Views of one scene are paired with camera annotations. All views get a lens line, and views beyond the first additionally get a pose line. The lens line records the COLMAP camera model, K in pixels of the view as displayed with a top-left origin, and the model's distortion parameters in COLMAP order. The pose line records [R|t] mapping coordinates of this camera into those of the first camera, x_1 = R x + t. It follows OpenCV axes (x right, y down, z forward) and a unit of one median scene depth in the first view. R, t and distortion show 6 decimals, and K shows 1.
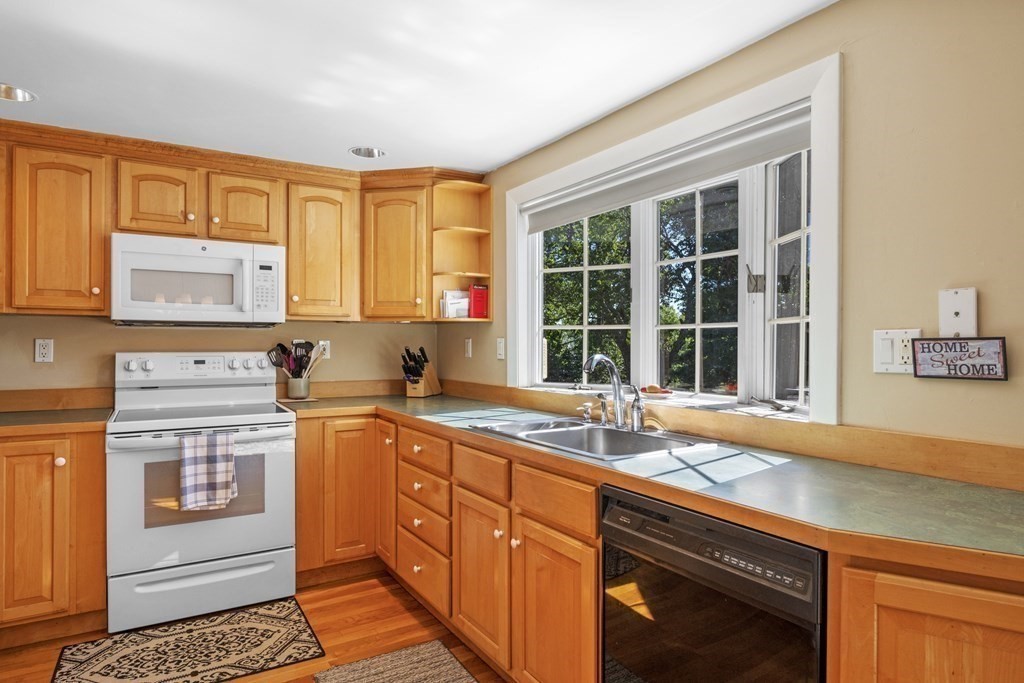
lens RADIAL K [[591.1, 0, 512.9], [0, 591.1, 348.4], [0, 0, 1]] dist [-0.005727, 0.000628]
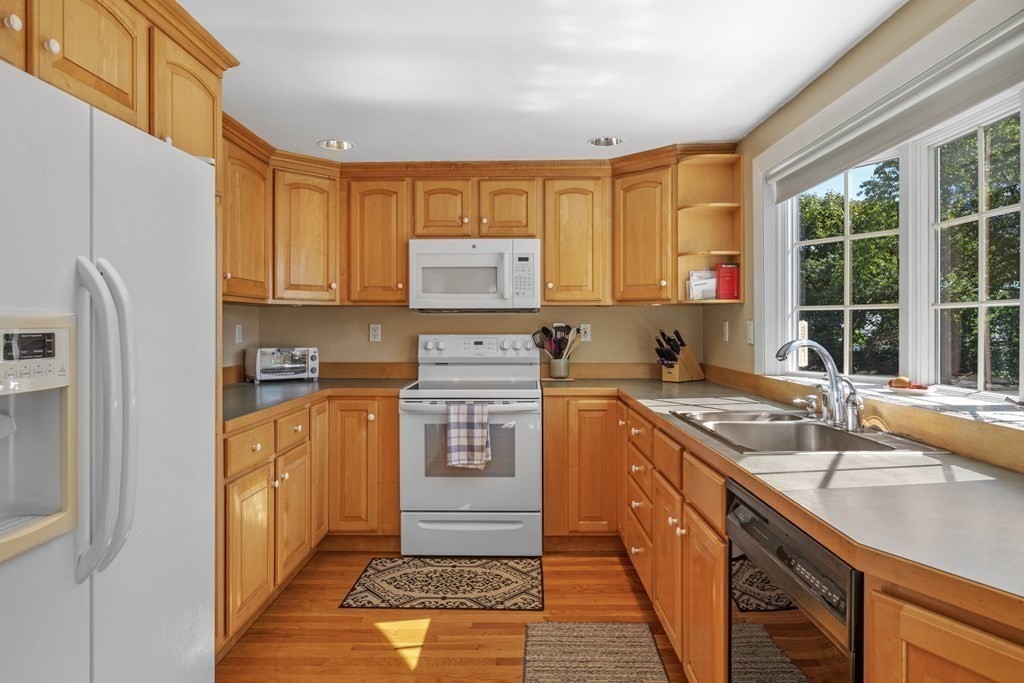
lens RADIAL K [[629.3, 0, 512.3], [0, 629.3, 333.6], [0, 0, 1]] dist [-0.008706, -0.001098]
pose [[0.844205, 0.003785, -0.536007, 0.228262], [-0.001328, 0.999987, 0.004970, -0.002294], [0.536019, -0.003484, 0.844199, -0.016956]]
